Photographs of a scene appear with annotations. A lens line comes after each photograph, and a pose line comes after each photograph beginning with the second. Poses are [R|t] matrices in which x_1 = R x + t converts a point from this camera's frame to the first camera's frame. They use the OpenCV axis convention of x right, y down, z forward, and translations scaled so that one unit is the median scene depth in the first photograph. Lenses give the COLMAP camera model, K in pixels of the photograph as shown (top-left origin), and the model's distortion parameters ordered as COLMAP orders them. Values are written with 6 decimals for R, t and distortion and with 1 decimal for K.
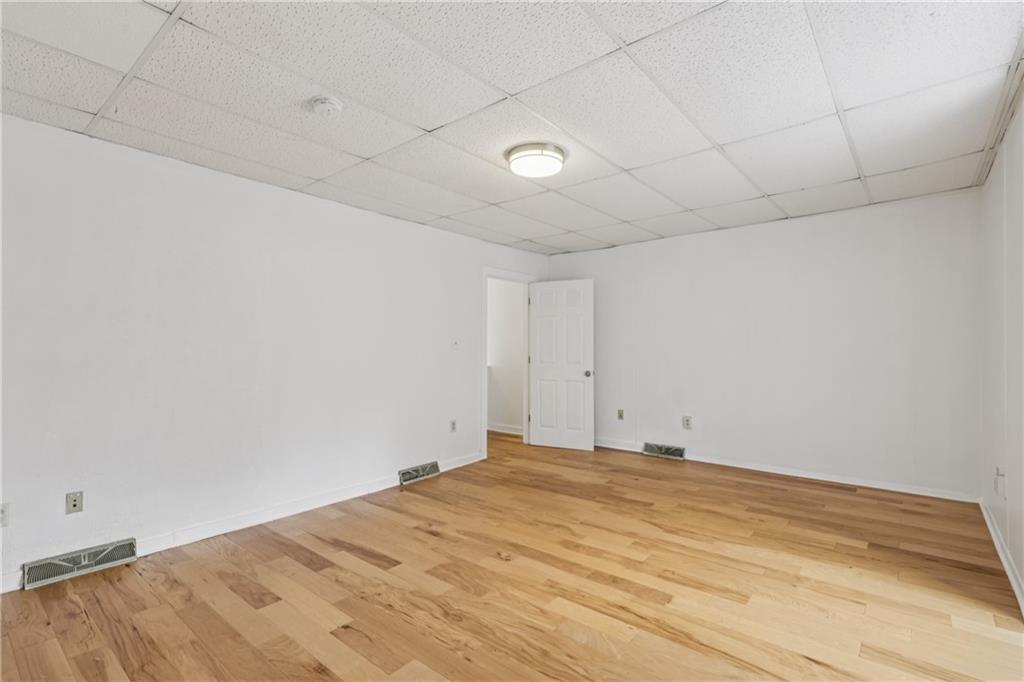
lens RADIAL K [[483.9, 0, 512.0], [0, 483.9, 341.0], [0, 0, 1]] dist [0.010142, -0.000388]
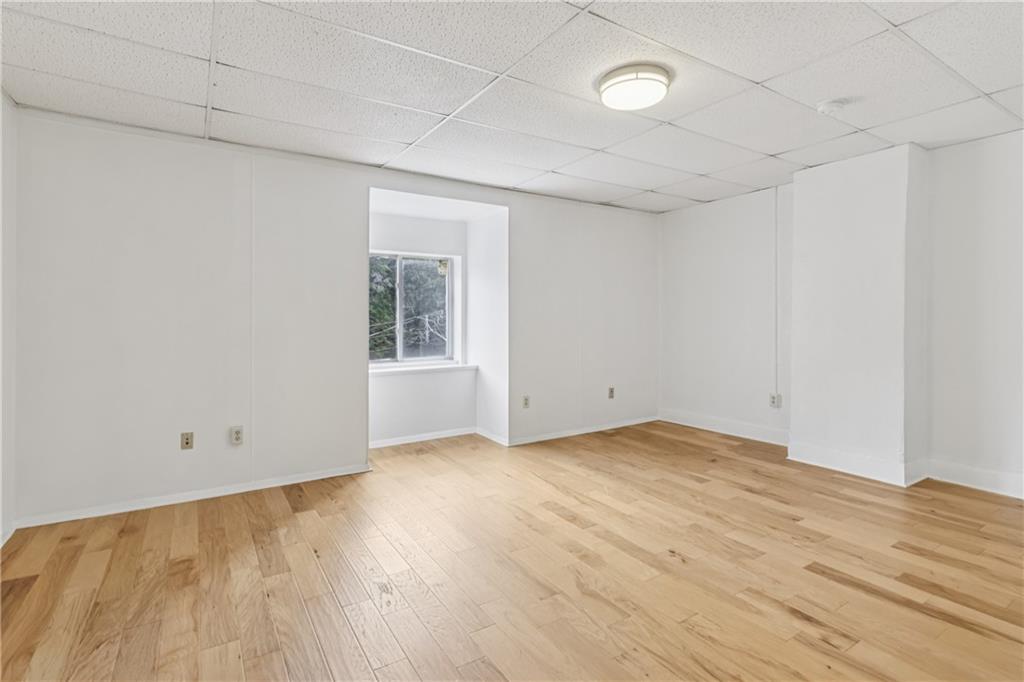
lens RADIAL K [[483.9, 0, 512.0], [0, 483.9, 341.0], [0, 0, 1]] dist [0.010142, -0.000388]
pose [[-0.953196, -0.004930, 0.302314, 0.004274], [0.005213, 0.999450, 0.032736, 0.031377], [-0.302310, 0.032780, -0.952646, 1.992184]]
